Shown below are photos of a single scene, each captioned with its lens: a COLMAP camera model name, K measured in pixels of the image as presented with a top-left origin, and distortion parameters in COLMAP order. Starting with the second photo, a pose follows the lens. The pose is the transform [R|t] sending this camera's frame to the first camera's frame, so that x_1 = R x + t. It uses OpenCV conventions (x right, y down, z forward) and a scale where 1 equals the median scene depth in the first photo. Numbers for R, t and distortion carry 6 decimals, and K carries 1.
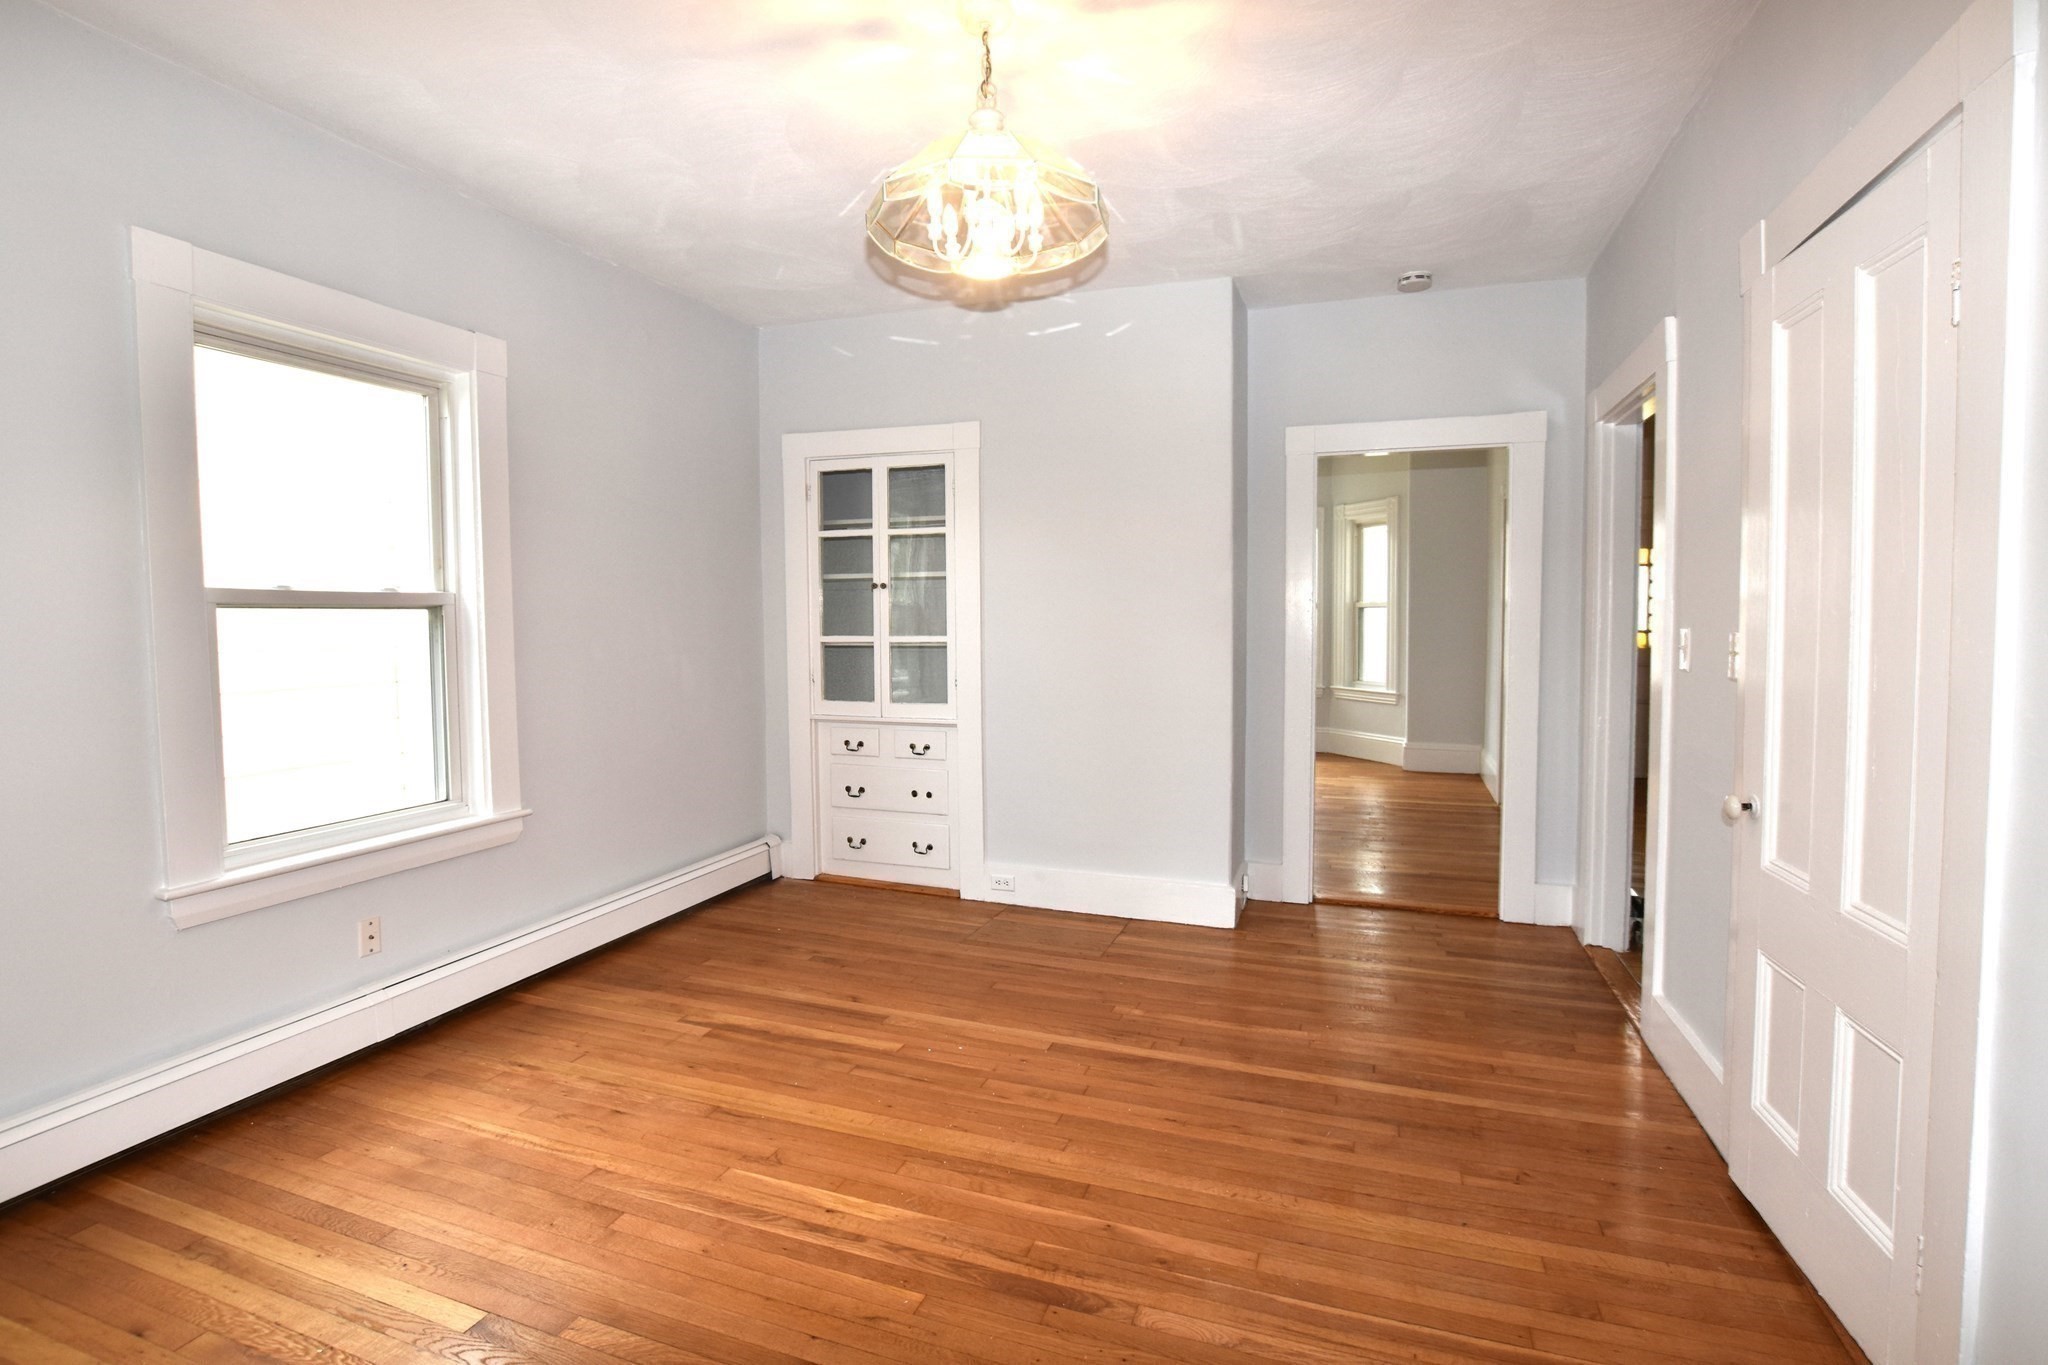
lens RADIAL K [[915.8, 0, 1009.6], [0, 915.8, 672.8], [0, 0, 1]] dist [-0.014631, -0.000654]
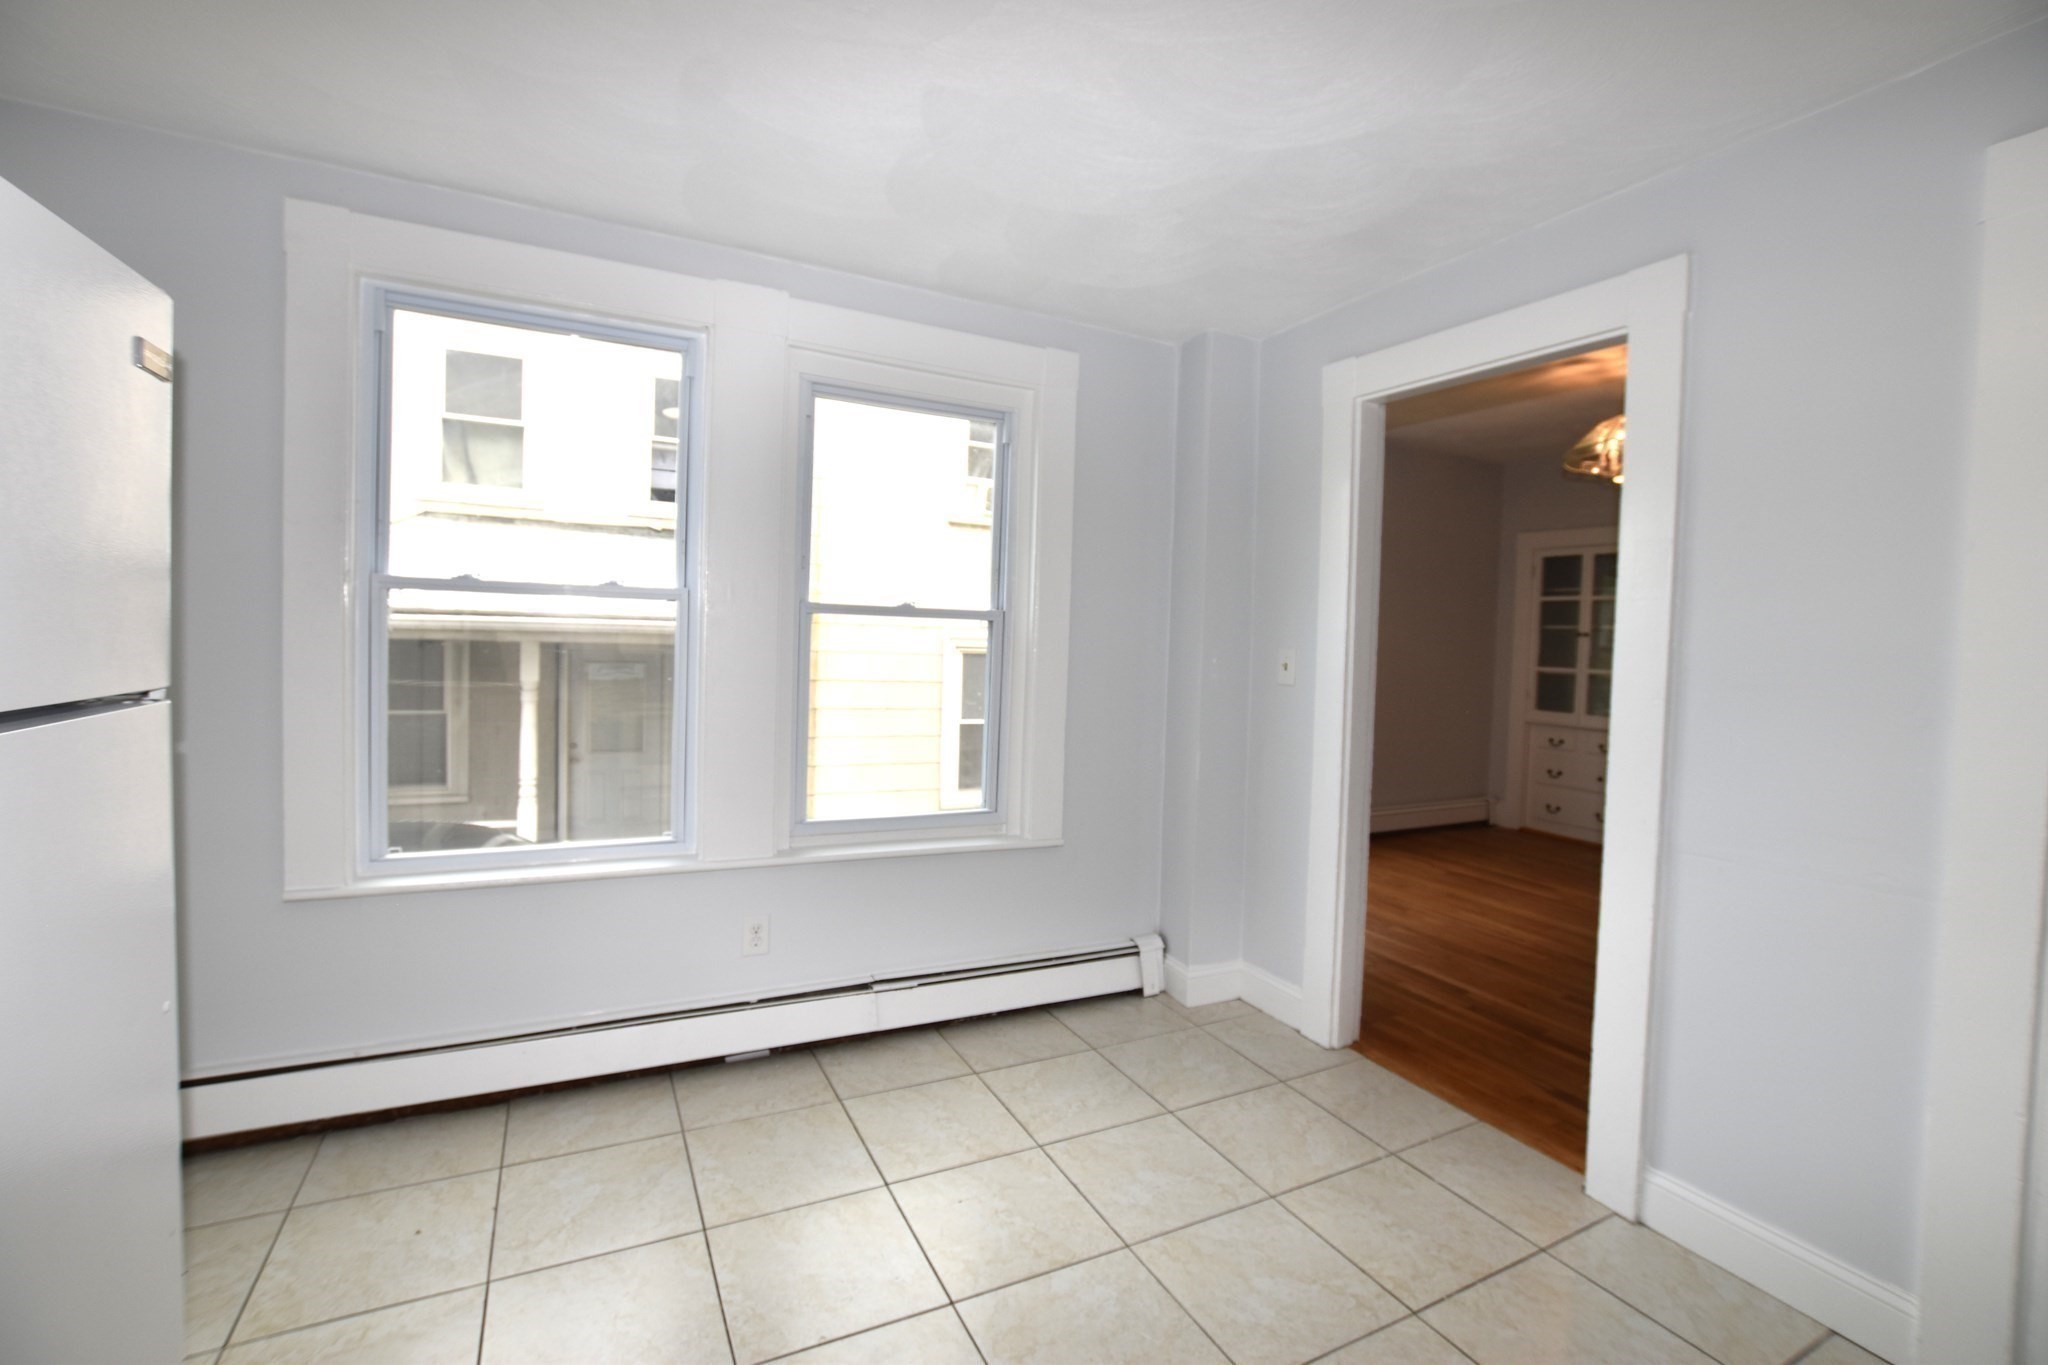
lens RADIAL K [[915.8, 0, 1014.4], [0, 915.8, 674.5], [0, 0, 1]] dist [-0.014631, -0.000654]
pose [[0.731280, 0.055564, -0.679811, 0.181082], [-0.072283, 0.997377, 0.003764, 0.028084], [0.678237, 0.046386, 0.733378, -0.661319]]
